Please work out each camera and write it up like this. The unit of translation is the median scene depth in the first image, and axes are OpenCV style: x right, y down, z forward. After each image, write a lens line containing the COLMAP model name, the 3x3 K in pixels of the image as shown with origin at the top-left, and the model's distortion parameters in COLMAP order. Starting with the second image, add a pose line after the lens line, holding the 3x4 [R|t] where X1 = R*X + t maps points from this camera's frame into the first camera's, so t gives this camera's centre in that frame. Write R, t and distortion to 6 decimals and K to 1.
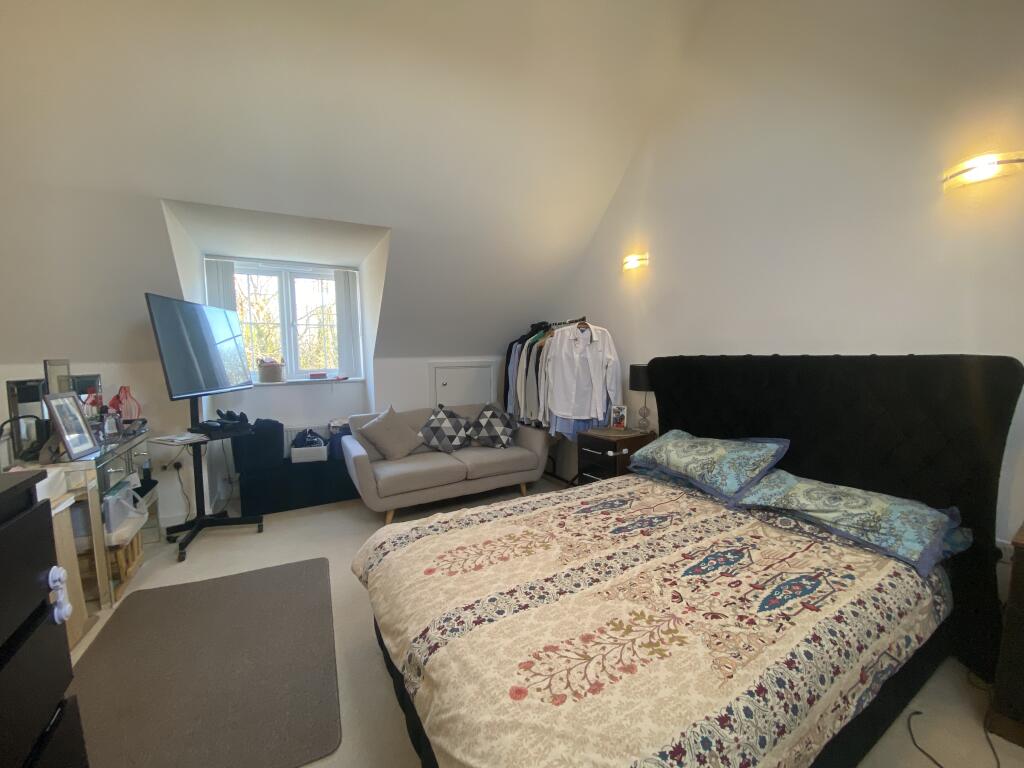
lens RADIAL K [[414.8, 0, 513.0], [0, 414.8, 385.7], [0, 0, 1]] dist [0.033686, -0.025936]
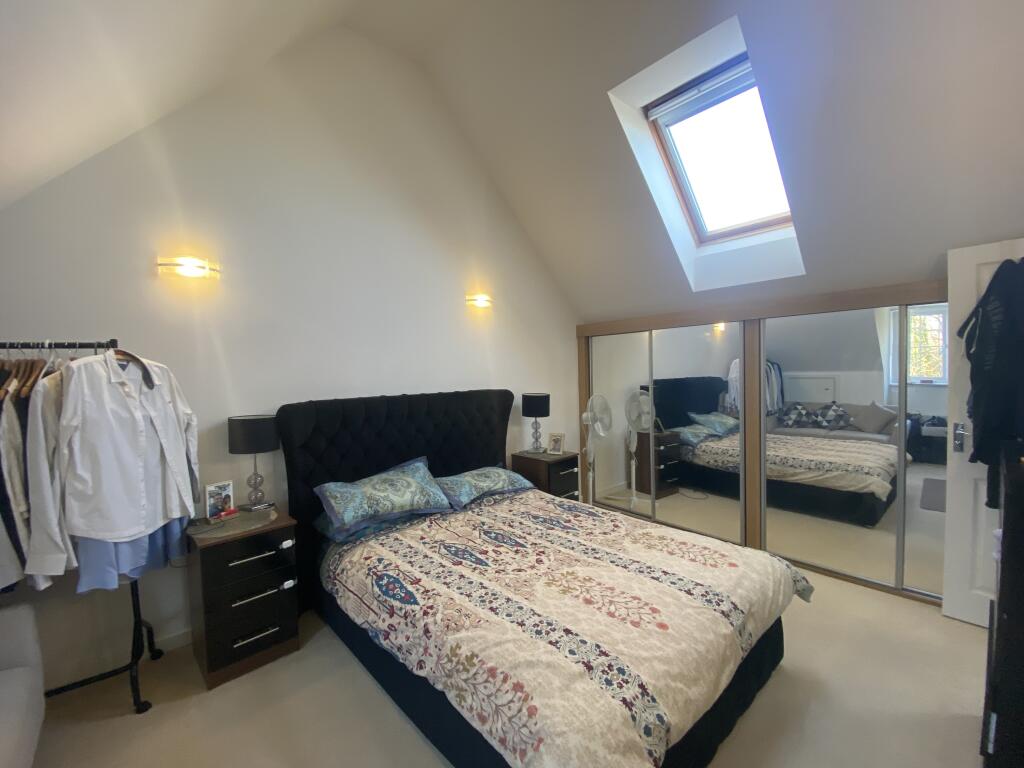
lens RADIAL K [[414.8, 0, 513.0], [0, 414.8, 385.7], [0, 0, 1]] dist [0.033686, -0.025936]
pose [[-0.207971, -0.029344, 0.977695, -0.774134], [0.099419, 0.993739, 0.050973, -0.149418], [-0.973069, 0.107802, -0.203752, 1.062988]]
